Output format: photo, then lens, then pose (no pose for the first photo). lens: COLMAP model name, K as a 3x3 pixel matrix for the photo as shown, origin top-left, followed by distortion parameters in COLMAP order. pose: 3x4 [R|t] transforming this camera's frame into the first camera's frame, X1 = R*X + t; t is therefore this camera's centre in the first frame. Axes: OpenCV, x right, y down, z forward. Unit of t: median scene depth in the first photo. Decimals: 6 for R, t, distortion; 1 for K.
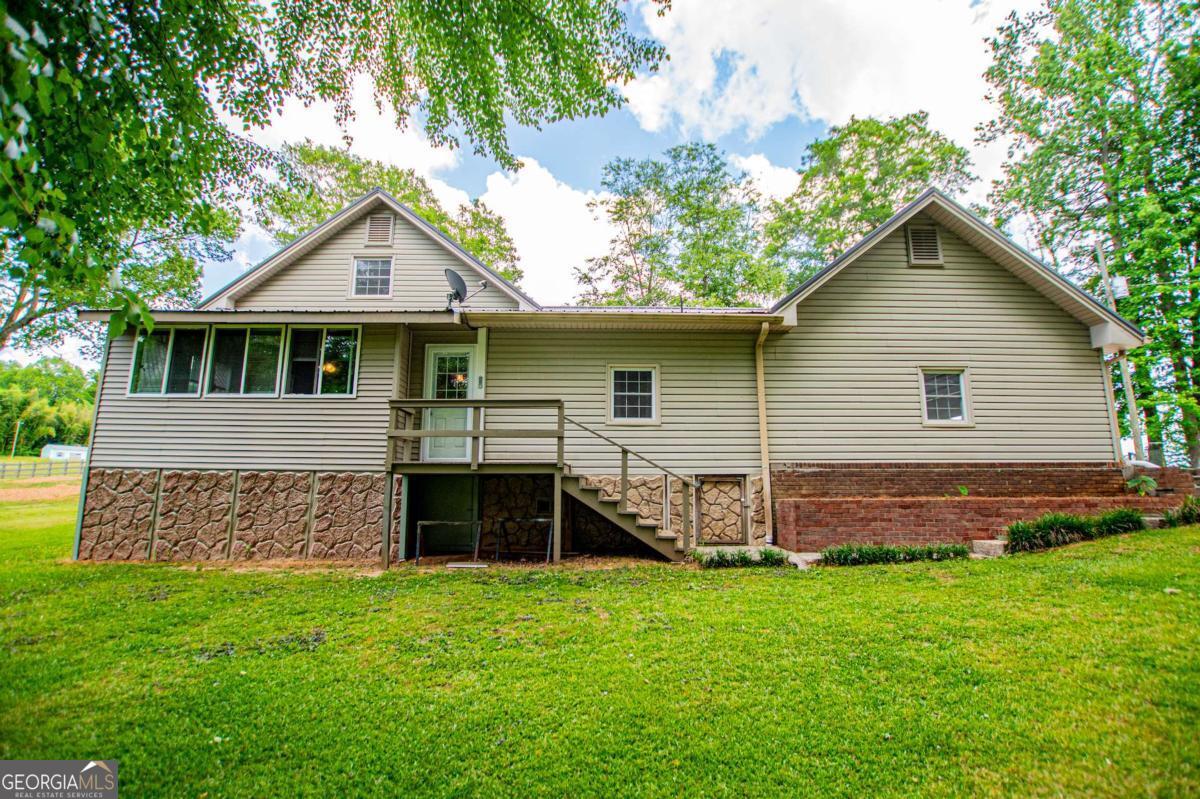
lens RADIAL K [[547.7, 0, 603.9], [0, 547.7, 399.7], [0, 0, 1]] dist [-0.027010, 0.000687]
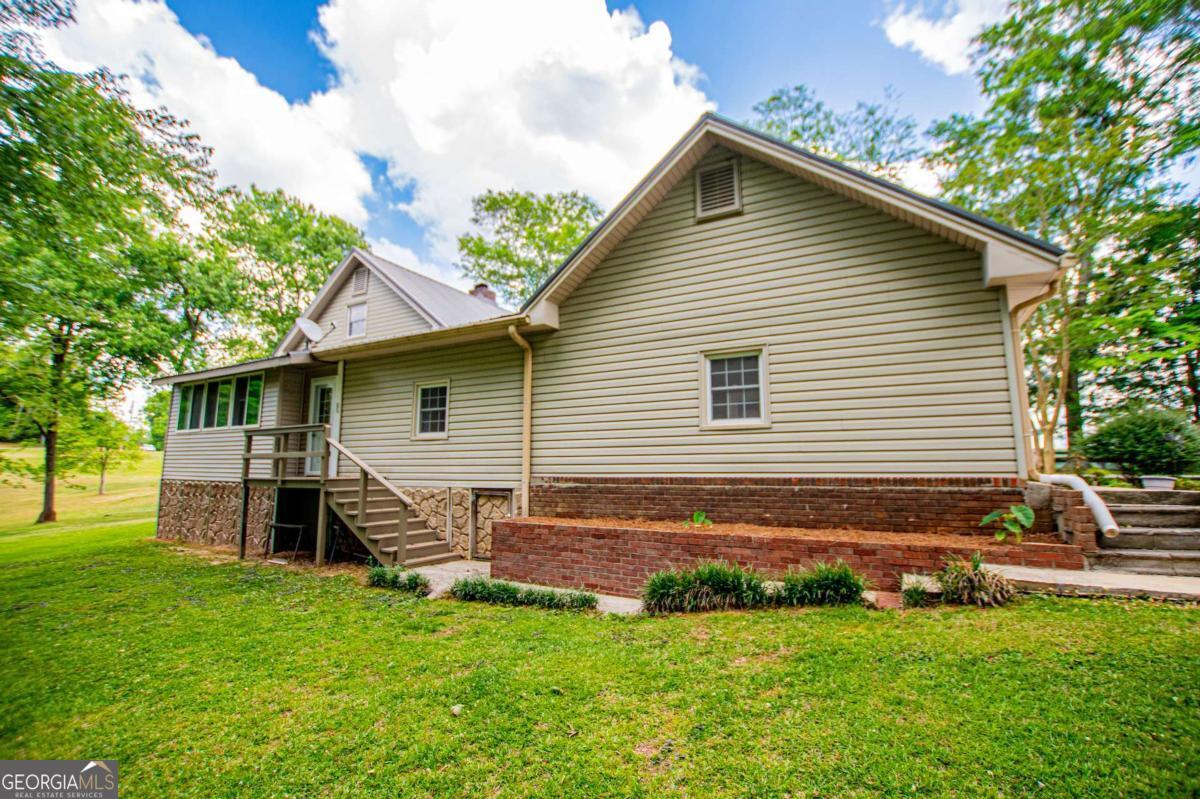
lens RADIAL K [[528.6, 0, 603.6], [0, 528.6, 398.5], [0, 0, 1]] dist [-0.027561, 0.001352]
pose [[0.871680, -0.069122, -0.485177, 0.852063], [0.082192, 0.996600, 0.005684, -0.010923], [0.483134, -0.044833, 0.874398, 0.284829]]
